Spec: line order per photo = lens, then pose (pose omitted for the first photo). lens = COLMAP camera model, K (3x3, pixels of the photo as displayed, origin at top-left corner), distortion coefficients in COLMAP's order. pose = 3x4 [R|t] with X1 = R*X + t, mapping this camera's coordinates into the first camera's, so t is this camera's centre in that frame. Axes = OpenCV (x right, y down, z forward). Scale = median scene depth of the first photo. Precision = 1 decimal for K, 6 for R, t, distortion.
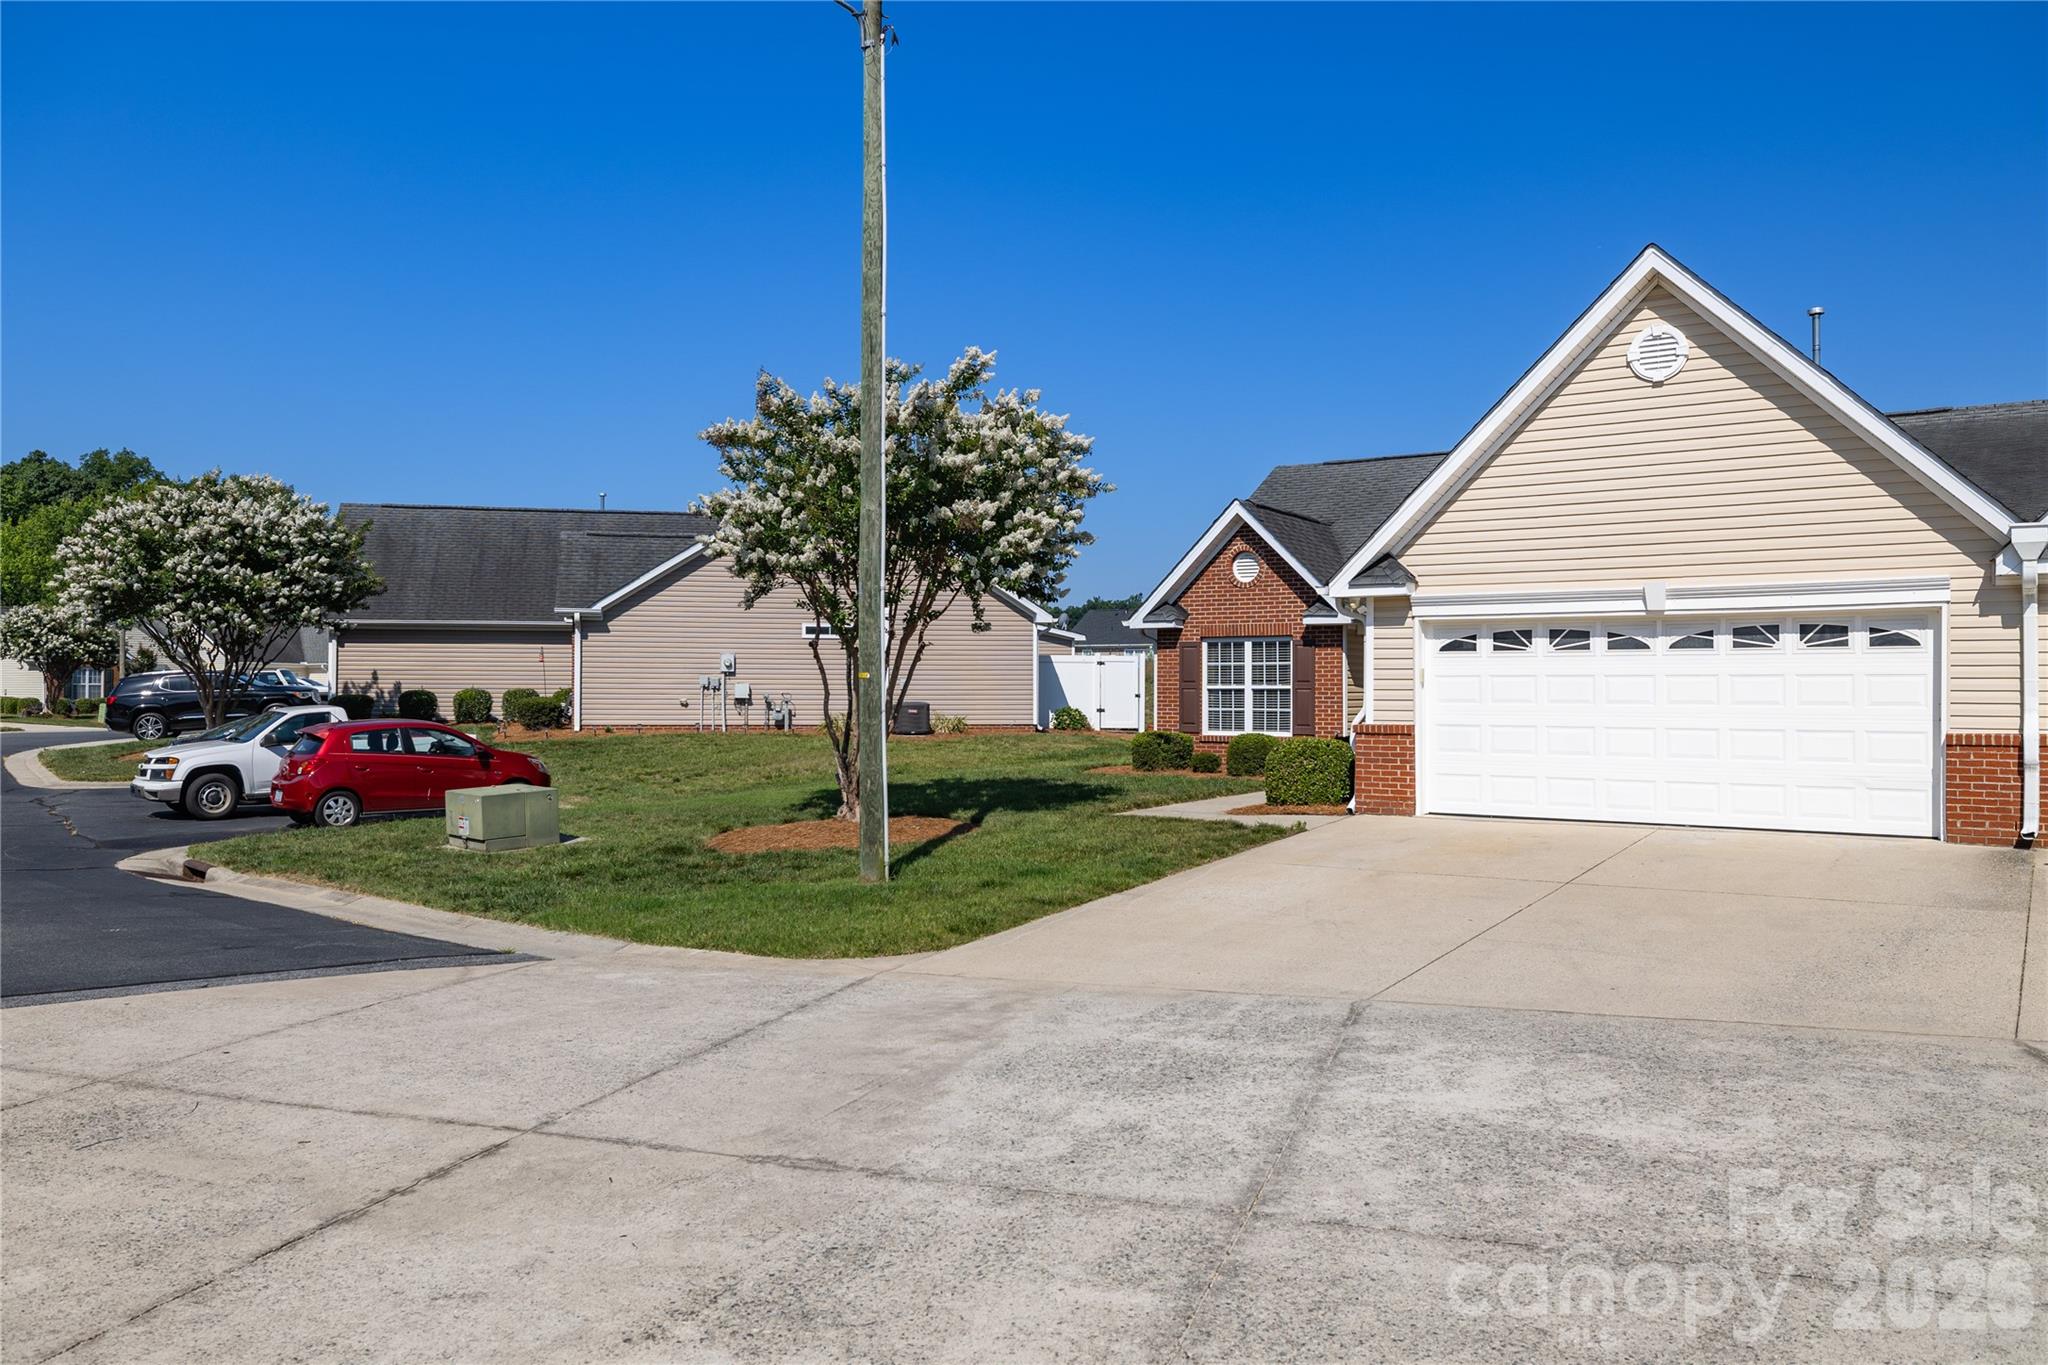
lens RADIAL K [[1548.0, 0, 1020.5], [0, 1548.0, 680.3], [0, 0, 1]] dist [-0.002740, 0.005515]
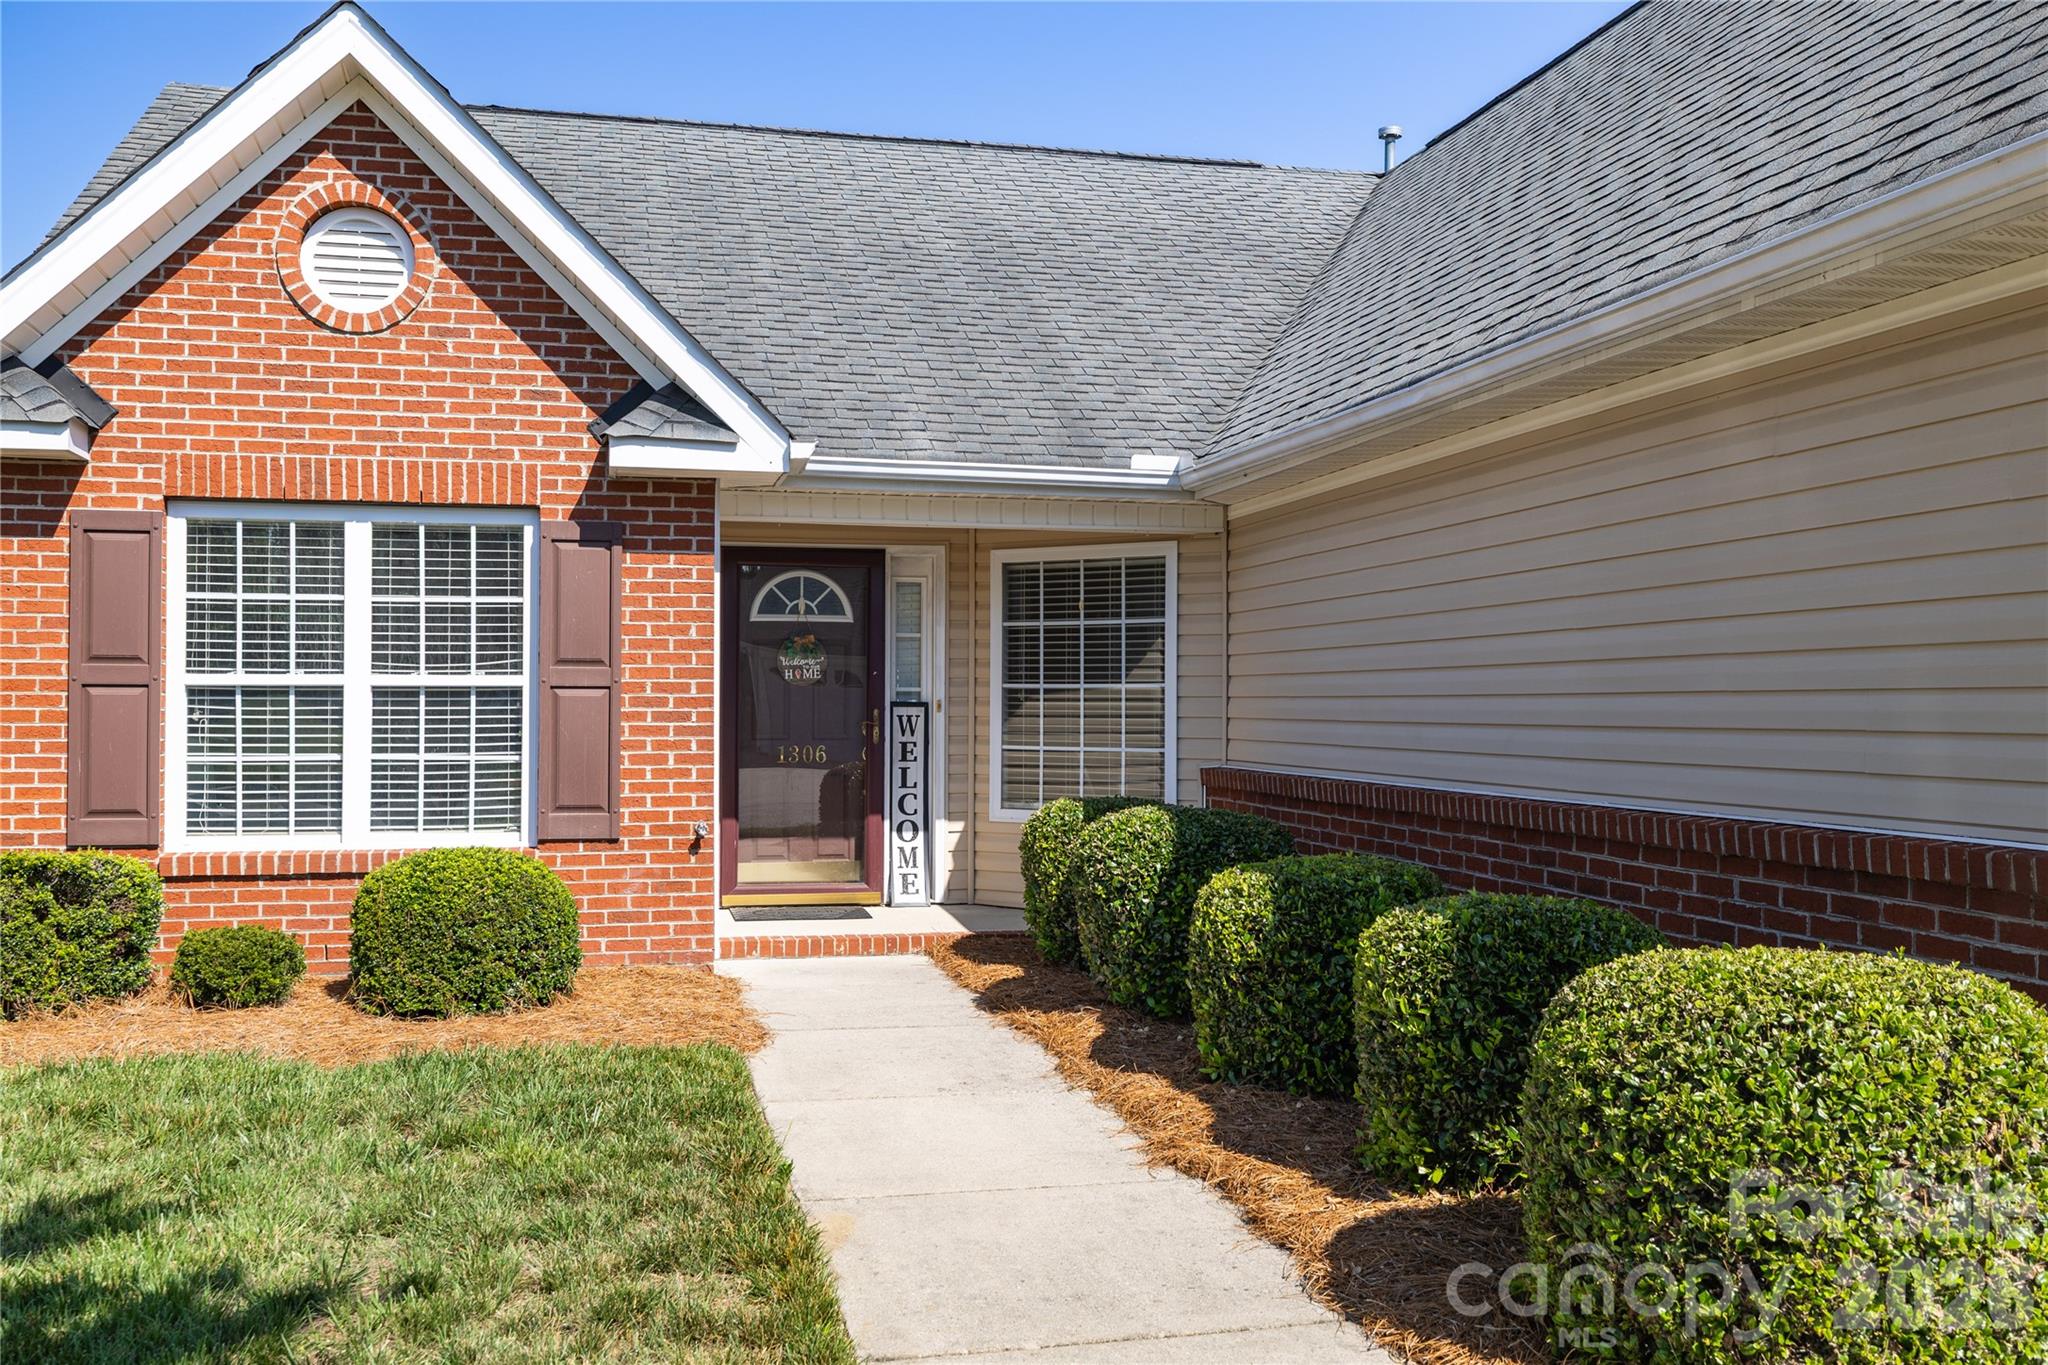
lens RADIAL K [[1899.2, 0, 1020.4], [0, 1899.2, 679.6], [0, 0, 1]] dist [0.009168, 0.013232]
pose [[0.678309, 0.007021, 0.734743, -0.044539], [-0.006660, 0.999972, -0.003407, 0.007013], [-0.734746, -0.002582, 0.678337, 1.027660]]
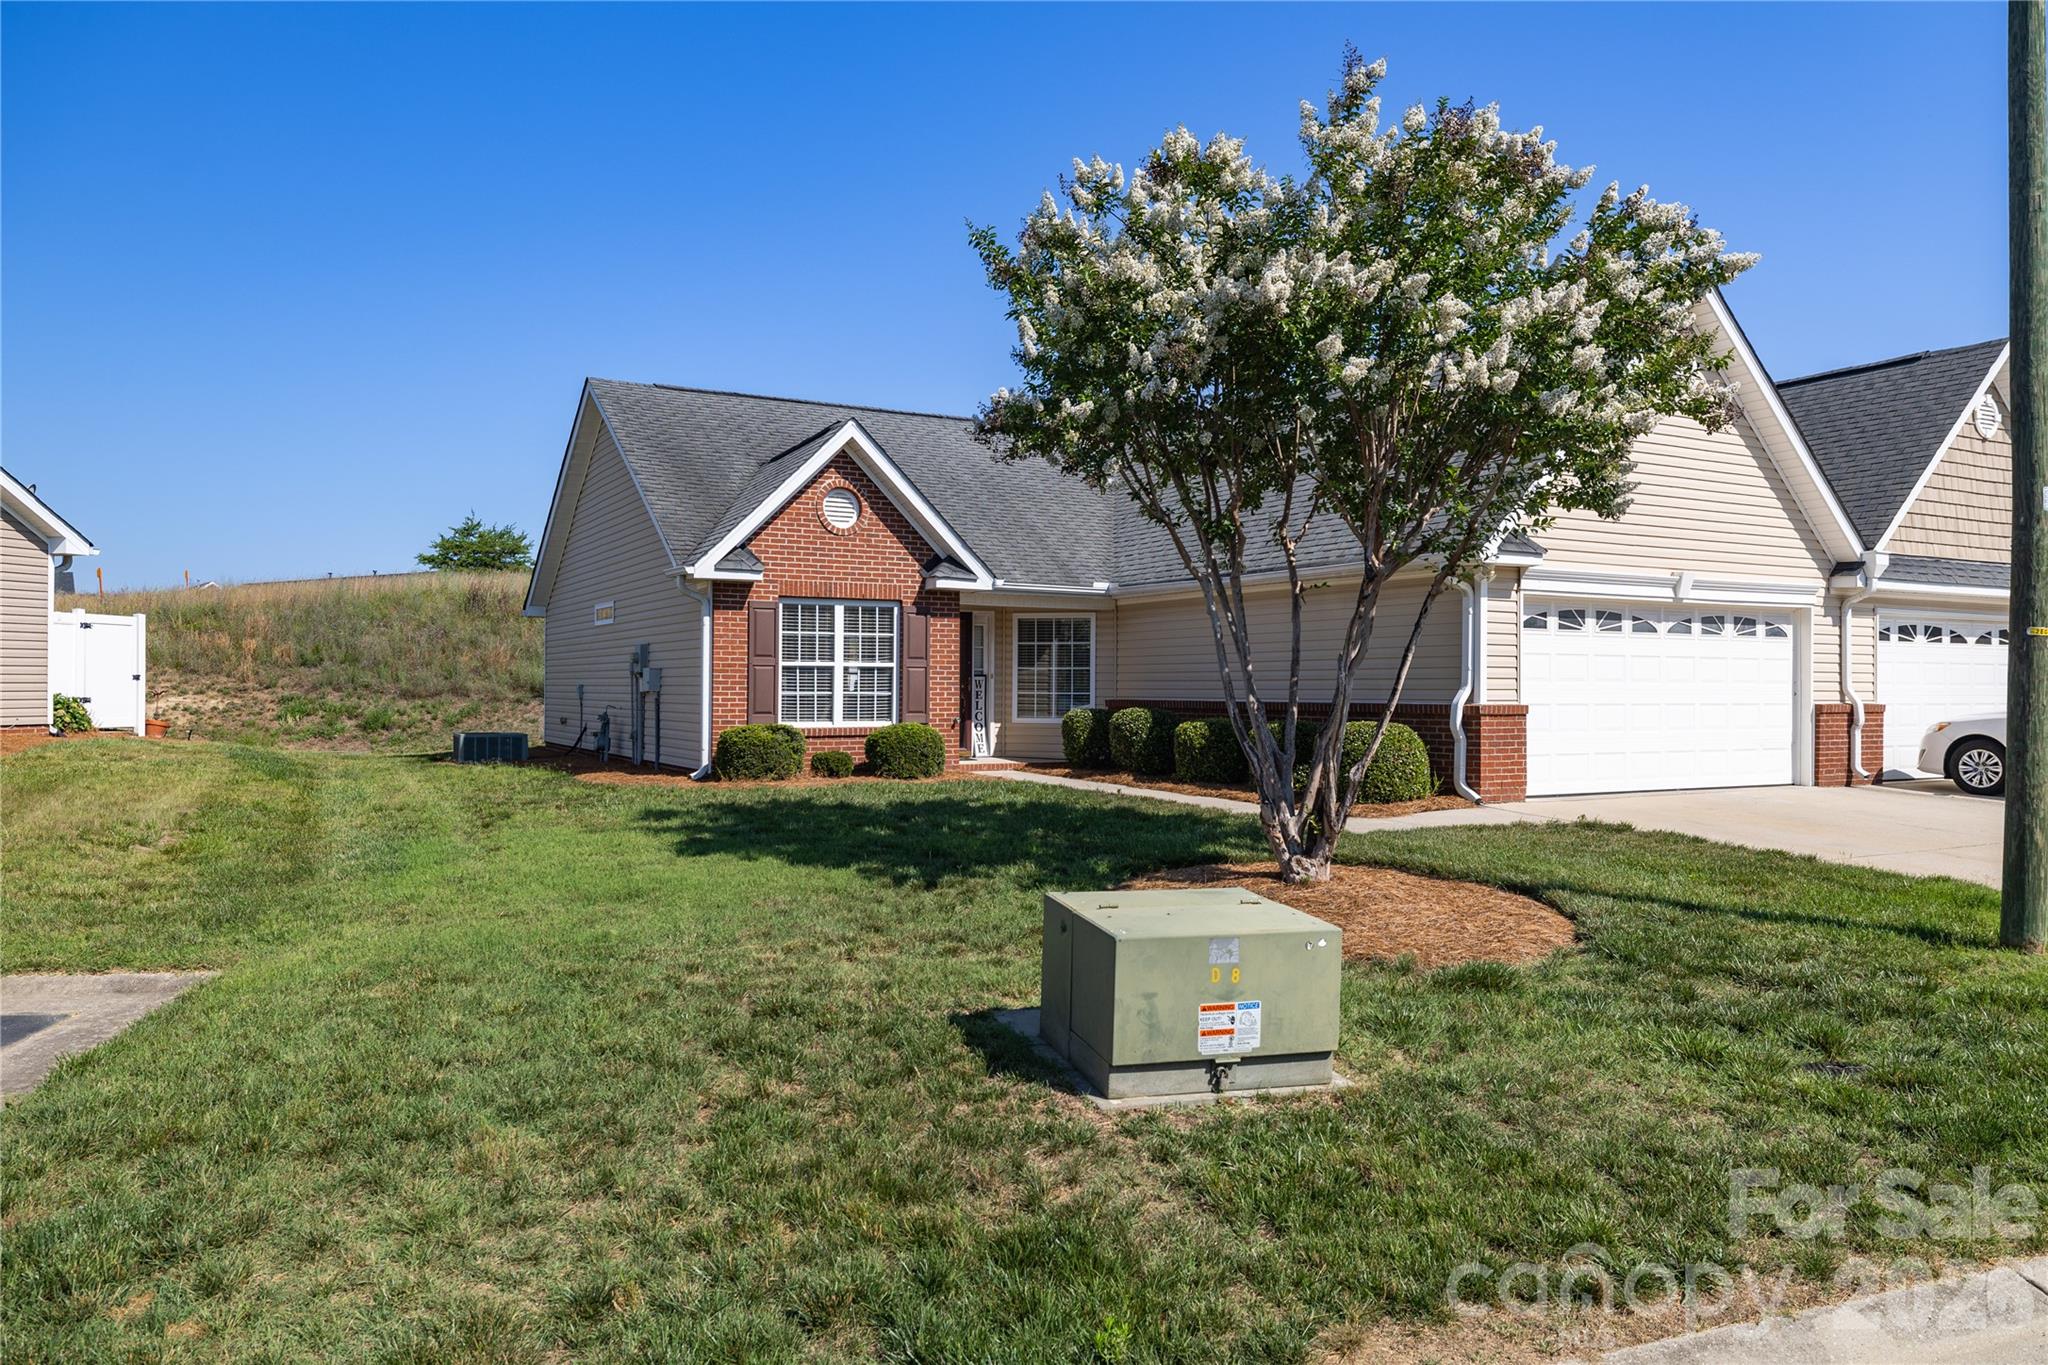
lens RADIAL K [[1415.7, 0, 1029.8], [0, 1415.7, 680.8], [0, 0, 1]] dist [0.005757, 0.000773]
pose [[0.447905, 0.003539, 0.894074, -0.679770], [-0.009363, 0.999956, 0.000732, 0.017206], [-0.894032, -0.008699, 0.447918, 0.917110]]
